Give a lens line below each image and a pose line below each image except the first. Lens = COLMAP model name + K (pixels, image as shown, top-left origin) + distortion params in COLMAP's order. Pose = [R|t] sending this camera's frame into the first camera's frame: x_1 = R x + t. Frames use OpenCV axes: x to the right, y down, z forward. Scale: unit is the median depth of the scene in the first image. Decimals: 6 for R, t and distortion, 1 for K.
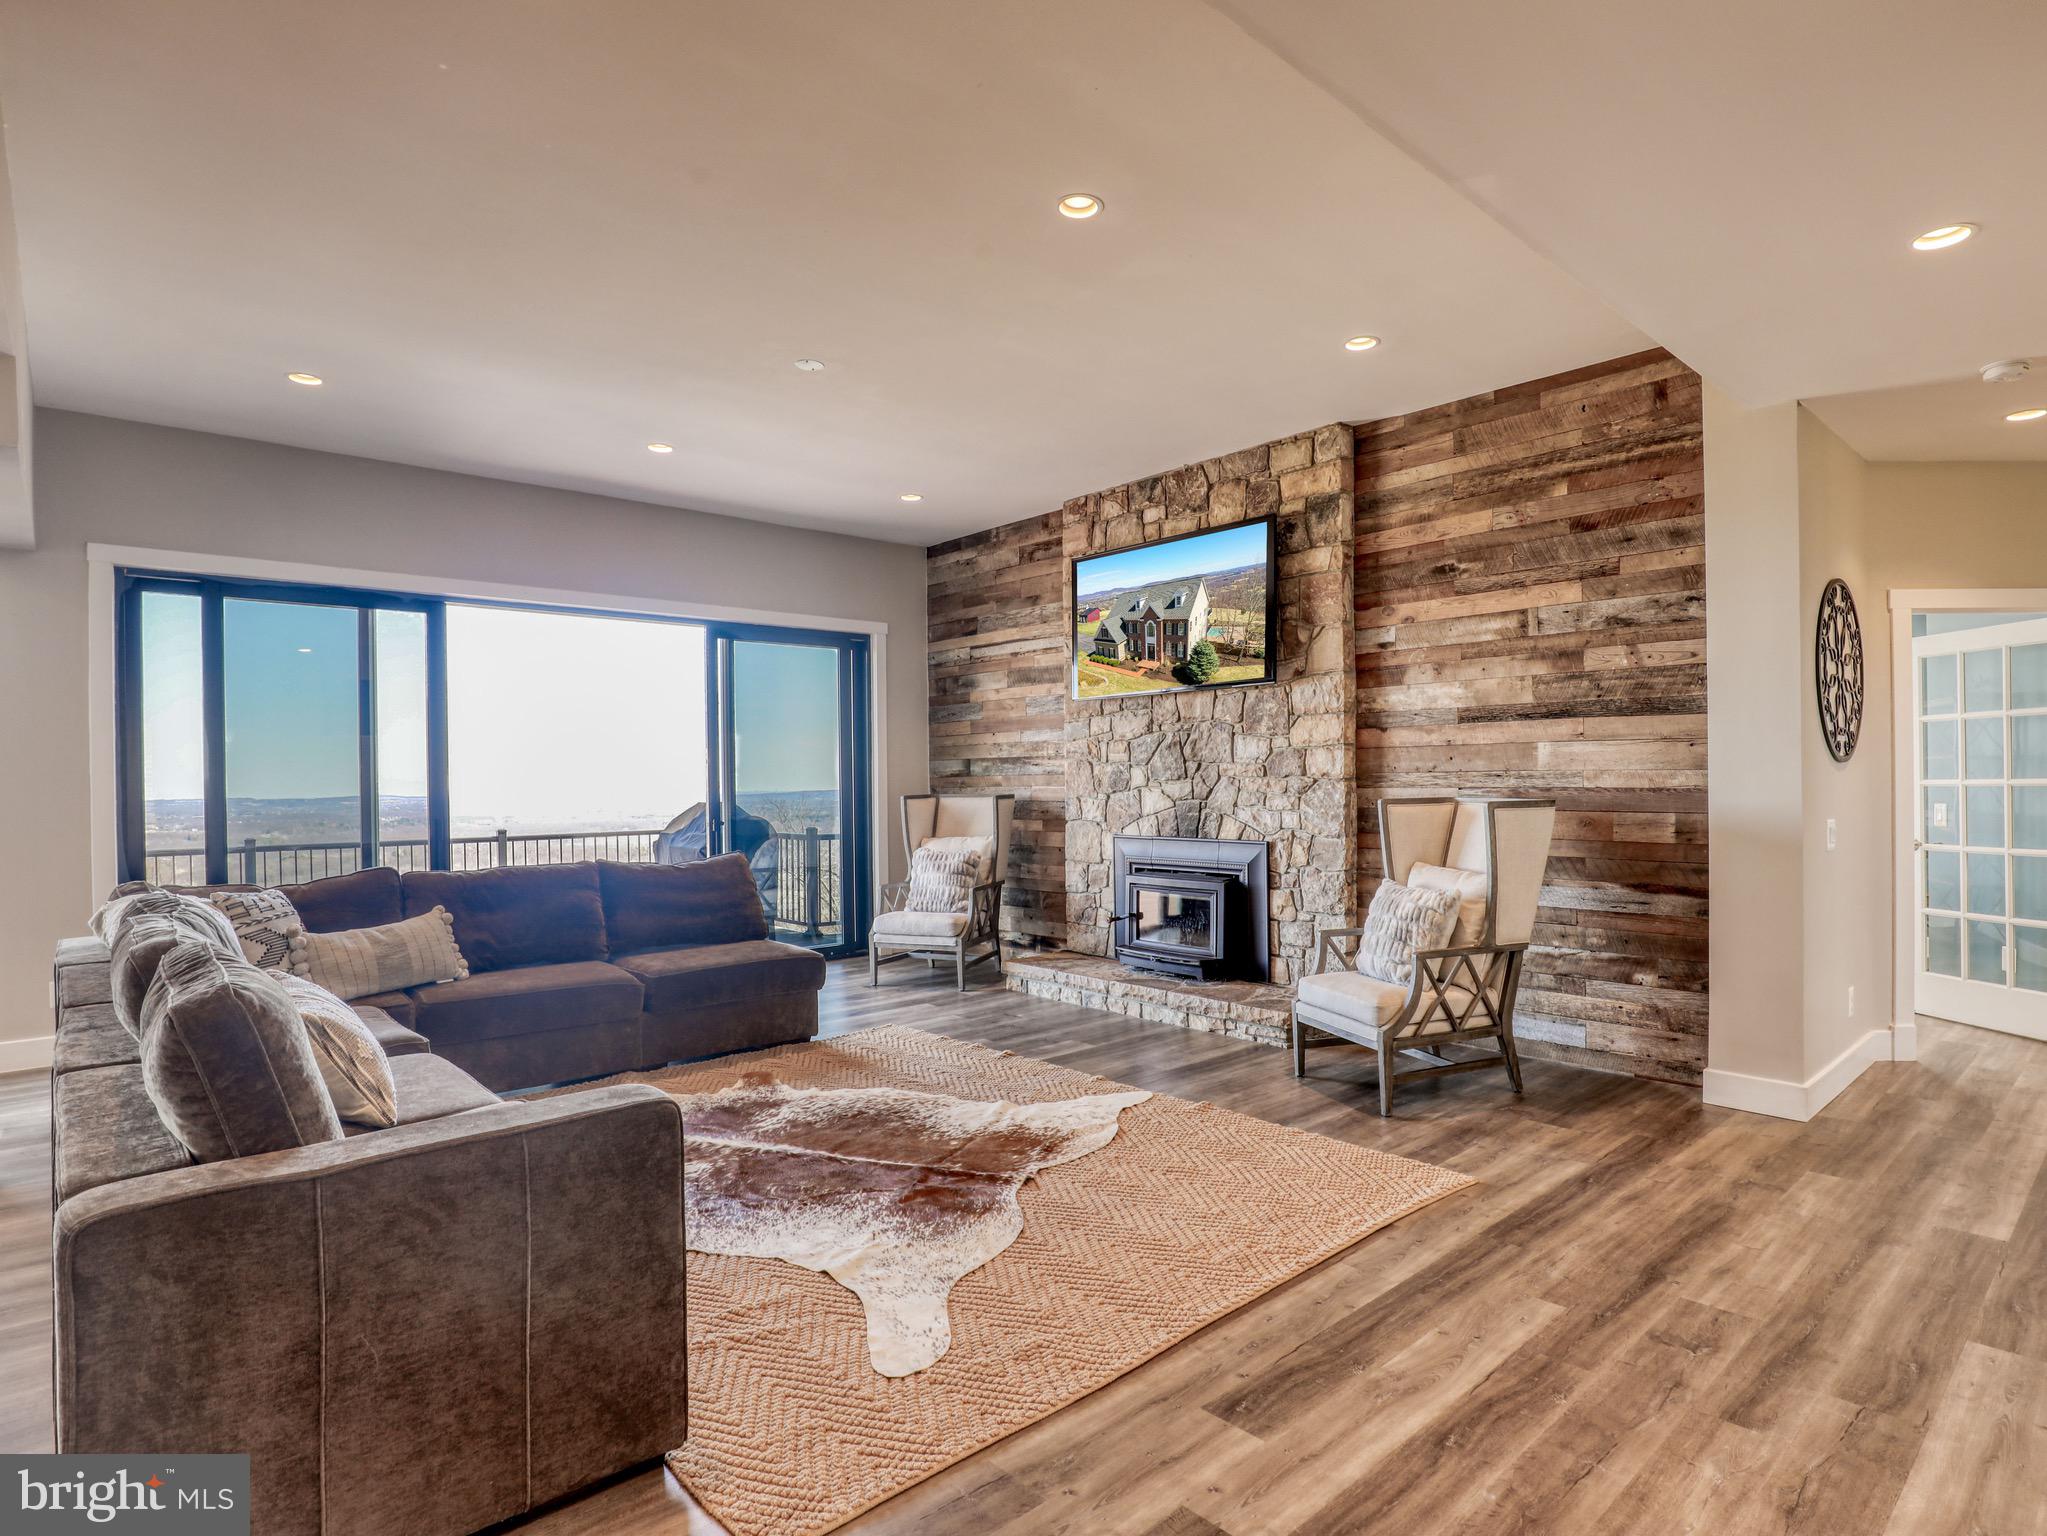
lens RADIAL K [[1129.3, 0, 1020.5], [0, 1129.3, 788.9], [0, 0, 1]] dist [0.000537, -0.001294]
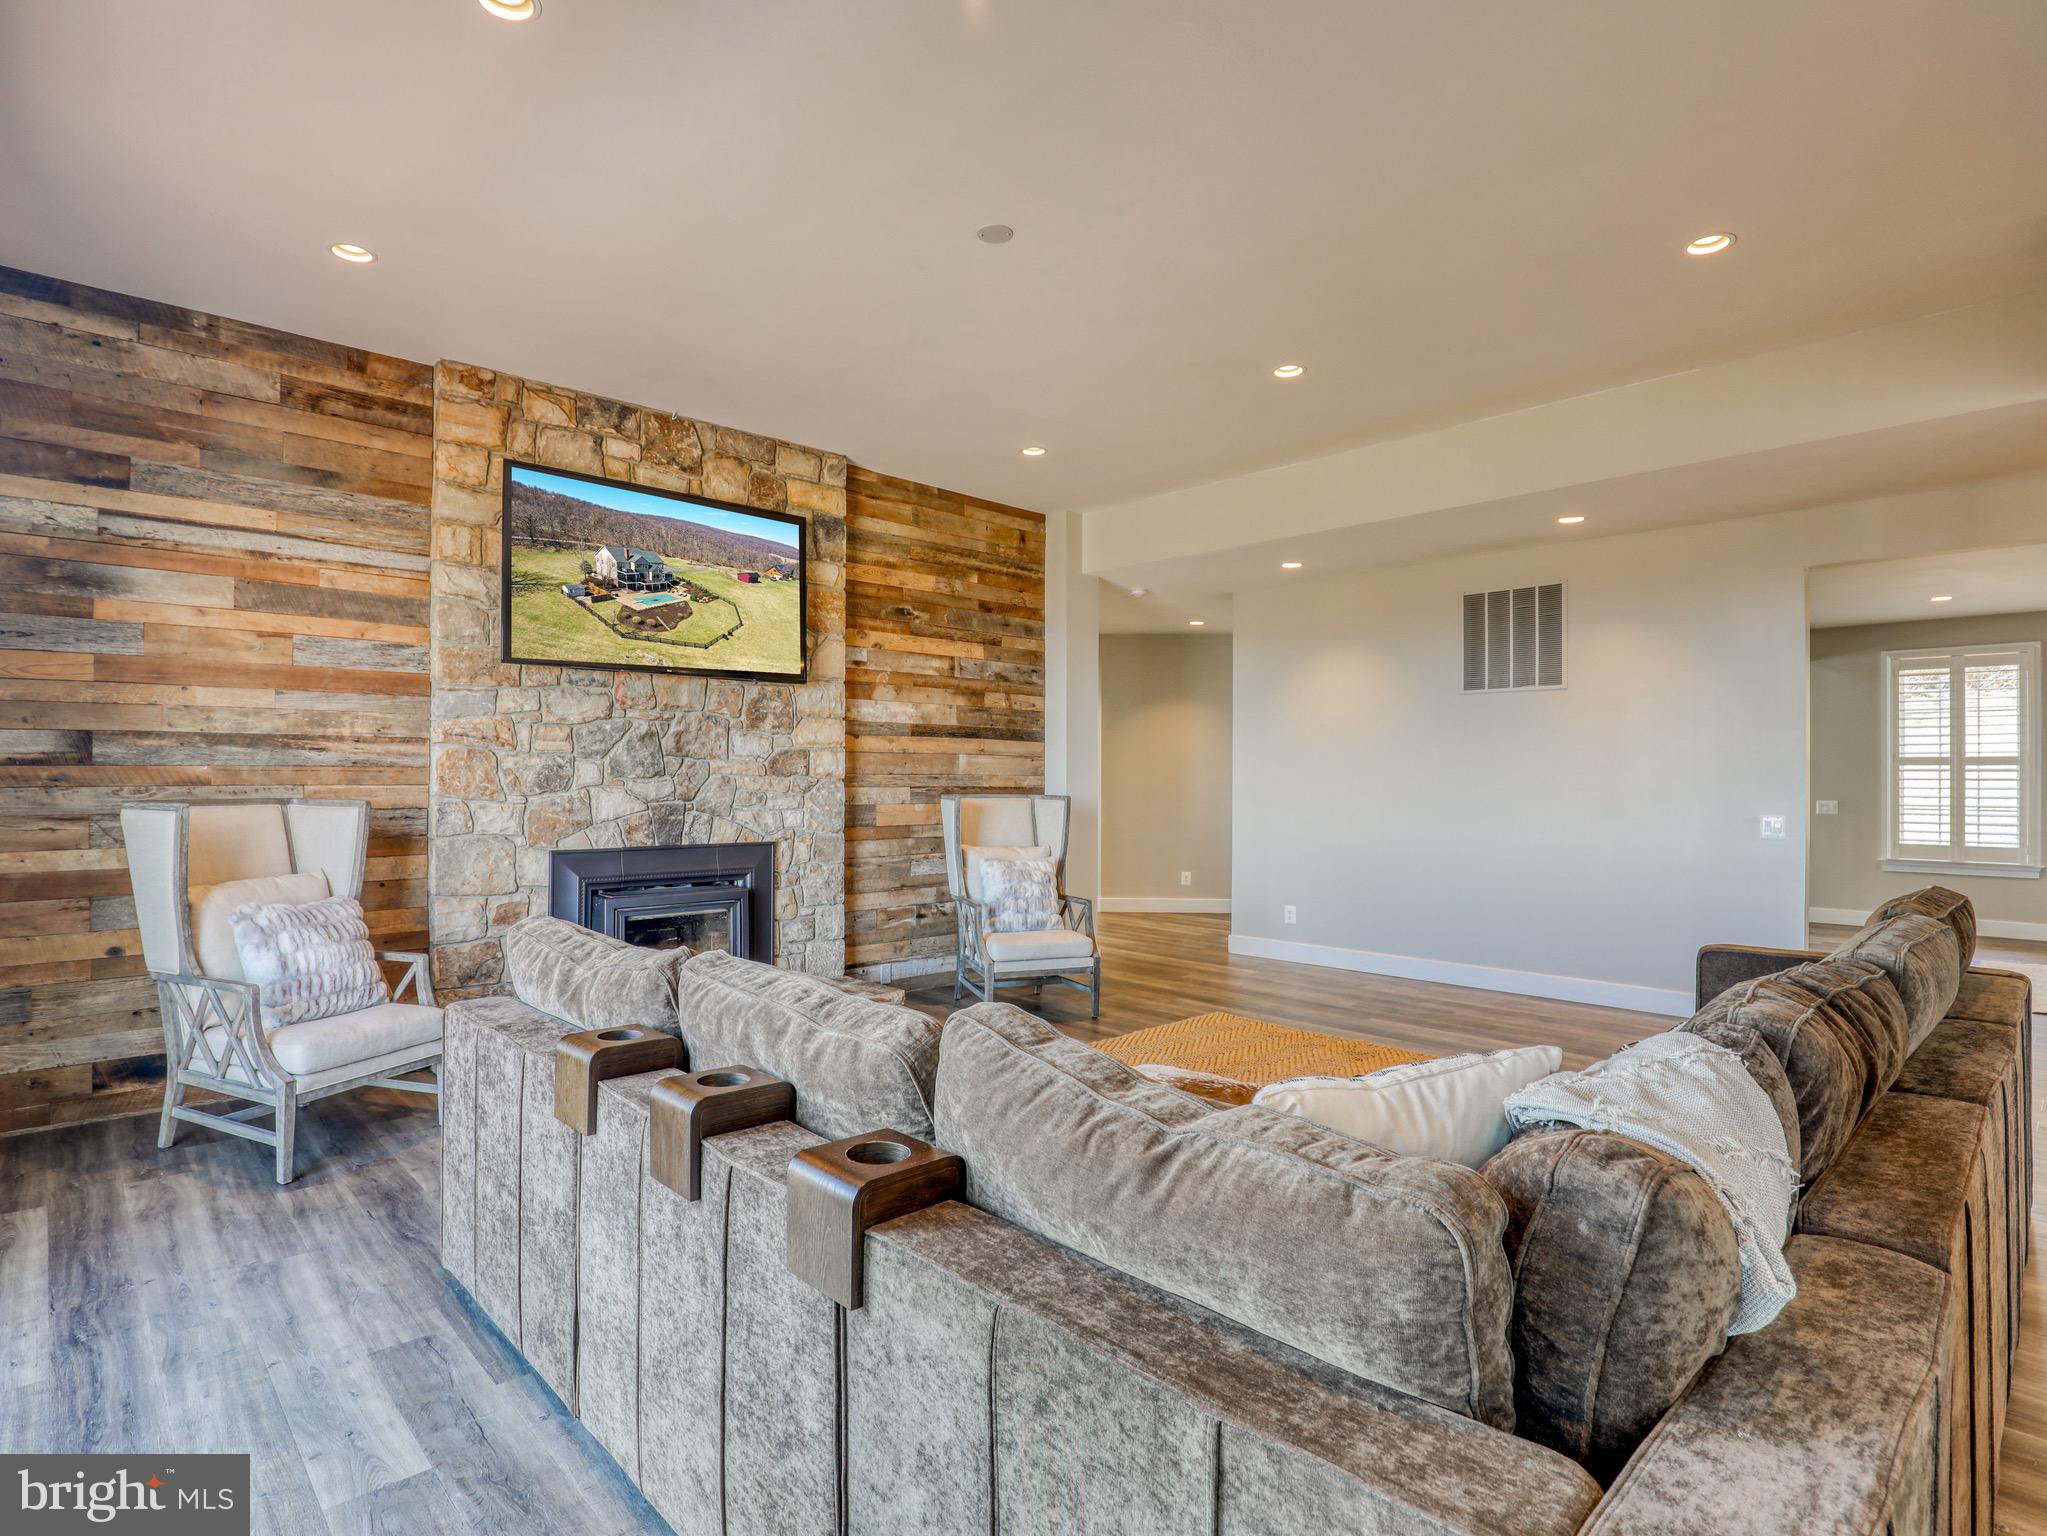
lens RADIAL K [[1079.2, 0, 1001.8], [0, 1079.2, 770.0], [0, 0, 1]] dist [-0.029054, 0.003917]
pose [[-0.041799, 0.016316, 0.998993, -0.728703], [0.002693, 0.999865, -0.016217, -0.000192], [-0.999122, 0.002013, -0.041838, 0.844195]]
